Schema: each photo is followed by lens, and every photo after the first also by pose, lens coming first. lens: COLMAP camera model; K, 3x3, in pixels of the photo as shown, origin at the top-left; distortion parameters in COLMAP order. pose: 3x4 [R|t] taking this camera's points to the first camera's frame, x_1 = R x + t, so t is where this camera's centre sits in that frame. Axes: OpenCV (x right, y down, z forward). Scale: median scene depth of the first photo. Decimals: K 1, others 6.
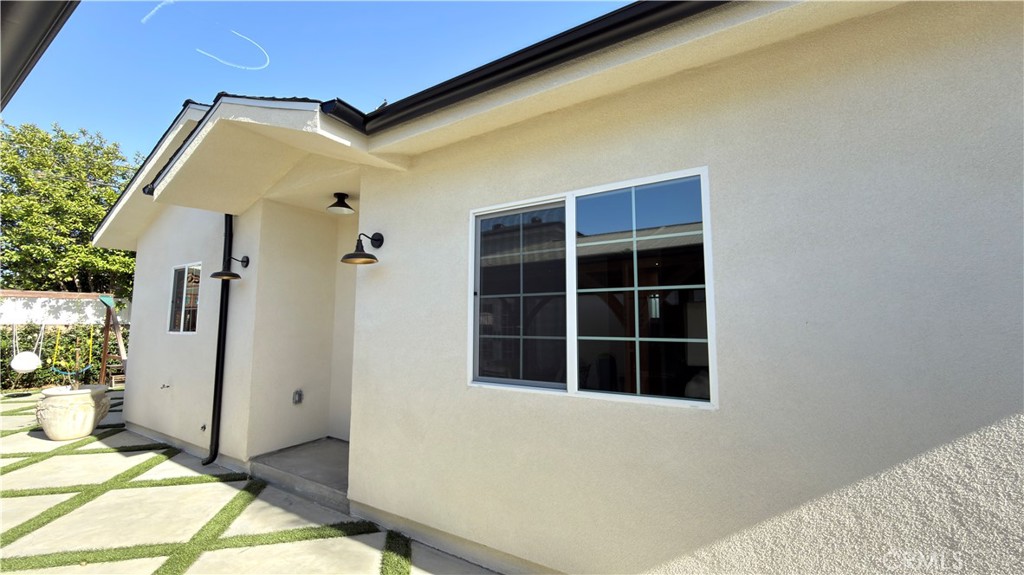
lens RADIAL K [[408.4, 0, 512.0], [0, 408.4, 287.5], [0, 0, 1]] dist [-0.002104, -0.000145]
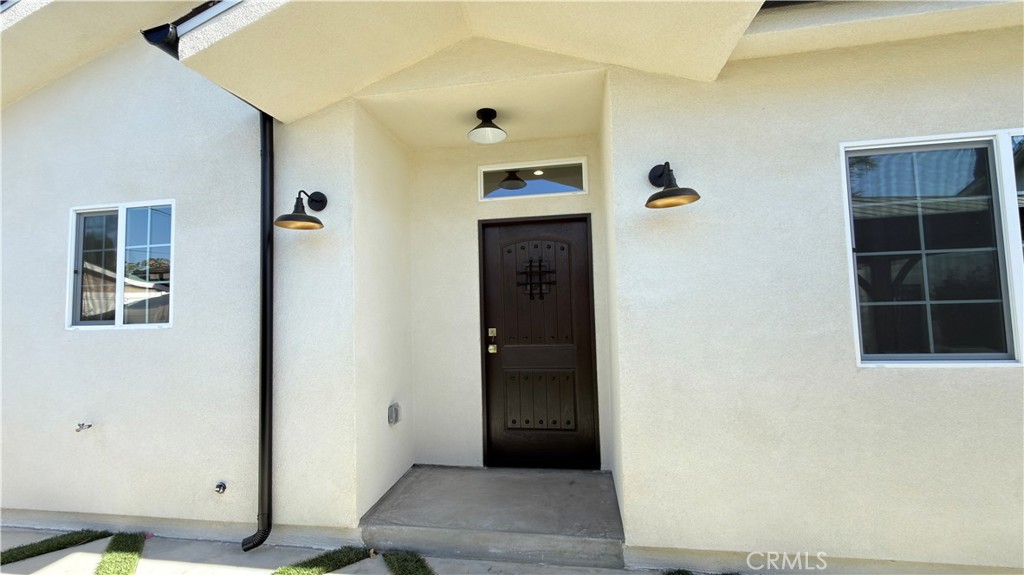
lens RADIAL K [[375.8, 0, 512.2], [0, 375.8, 282.6], [0, 0, 1]] dist [-0.002546, -0.000024]
pose [[0.916298, -0.008292, 0.400411, -0.686492], [-0.006509, 0.999345, 0.035590, 0.039143], [-0.400444, -0.035218, 0.915644, 0.420200]]
